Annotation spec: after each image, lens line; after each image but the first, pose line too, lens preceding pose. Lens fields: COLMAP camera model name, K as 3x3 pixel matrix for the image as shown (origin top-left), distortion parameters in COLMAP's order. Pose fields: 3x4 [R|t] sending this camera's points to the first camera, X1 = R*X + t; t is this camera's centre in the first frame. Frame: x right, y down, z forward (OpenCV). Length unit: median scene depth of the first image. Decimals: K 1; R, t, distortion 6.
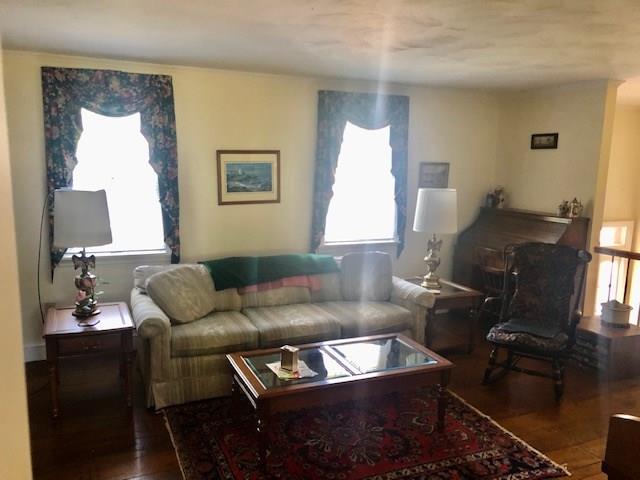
lens RADIAL K [[524.6, 0, 320.0], [0, 524.6, 240.0], [0, 0, 1]] dist [0.004316, 0.002228]
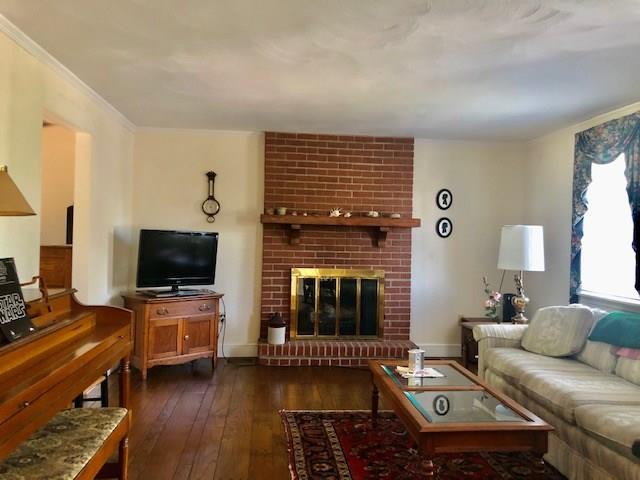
lens RADIAL K [[524.6, 0, 320.0], [0, 524.6, 240.0], [0, 0, 1]] dist [0.004316, 0.002228]
pose [[-0.315085, -0.030747, -0.948565, 0.787013], [-0.169640, 0.985204, 0.024415, -0.012964], [0.933779, 0.168607, -0.315639, 0.836028]]
